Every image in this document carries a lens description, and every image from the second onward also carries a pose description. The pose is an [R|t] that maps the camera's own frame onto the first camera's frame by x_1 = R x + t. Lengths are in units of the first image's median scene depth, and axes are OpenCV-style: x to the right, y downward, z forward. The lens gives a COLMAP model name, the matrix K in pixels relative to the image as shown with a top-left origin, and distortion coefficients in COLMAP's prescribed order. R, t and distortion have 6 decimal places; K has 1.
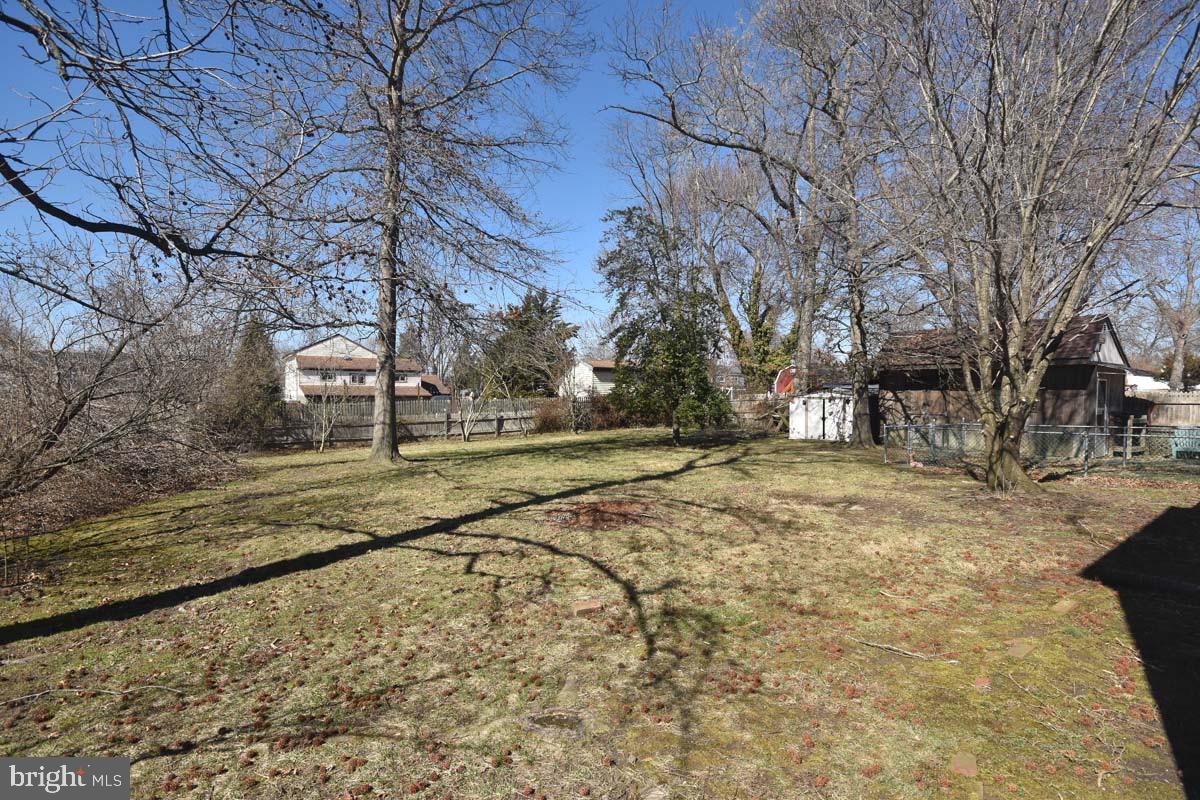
lens RADIAL K [[645.0, 0, 601.9], [0, 645.0, 406.7], [0, 0, 1]] dist [-0.005798, -0.000218]
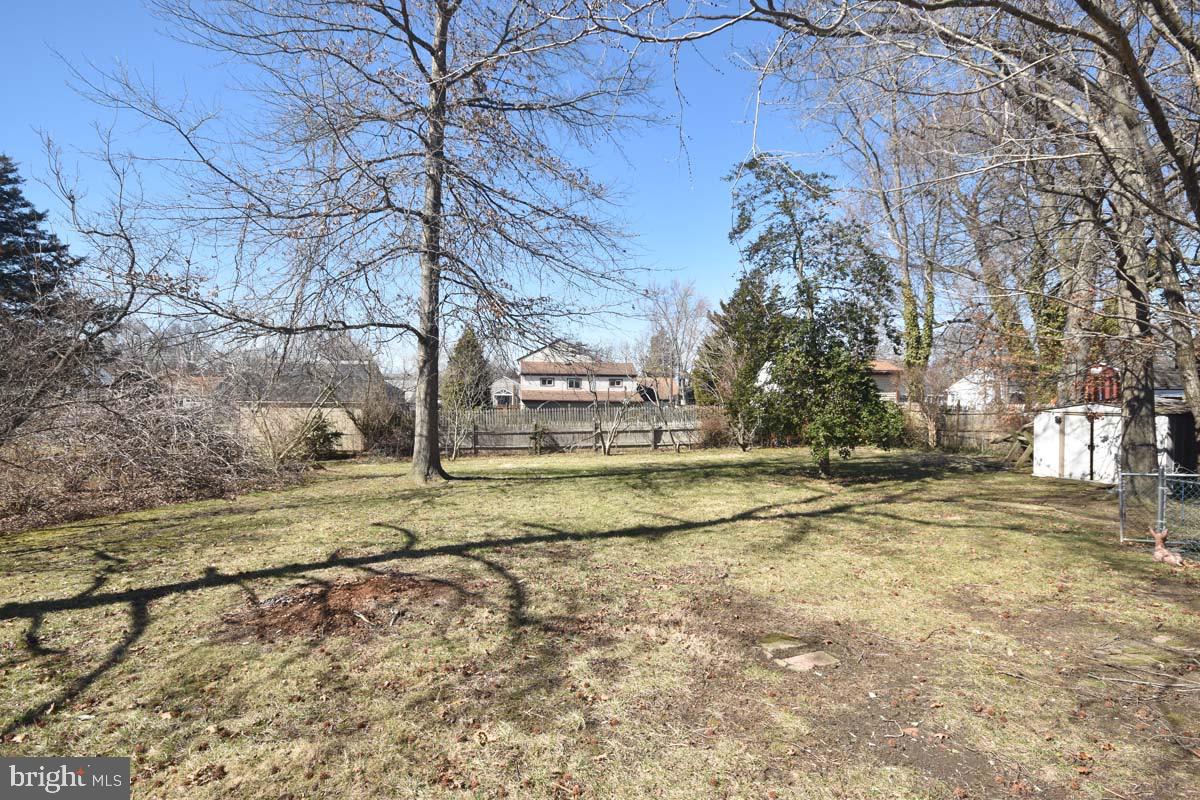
lens RADIAL K [[659.8, 0, 596.7], [0, 659.8, 392.1], [0, 0, 1]] dist [0.015631, 0.000919]
pose [[0.888072, 0.002681, -0.459696, 0.211987], [-0.015633, 0.999581, -0.024372, -0.010977], [0.459438, 0.028830, 0.887742, 0.210054]]
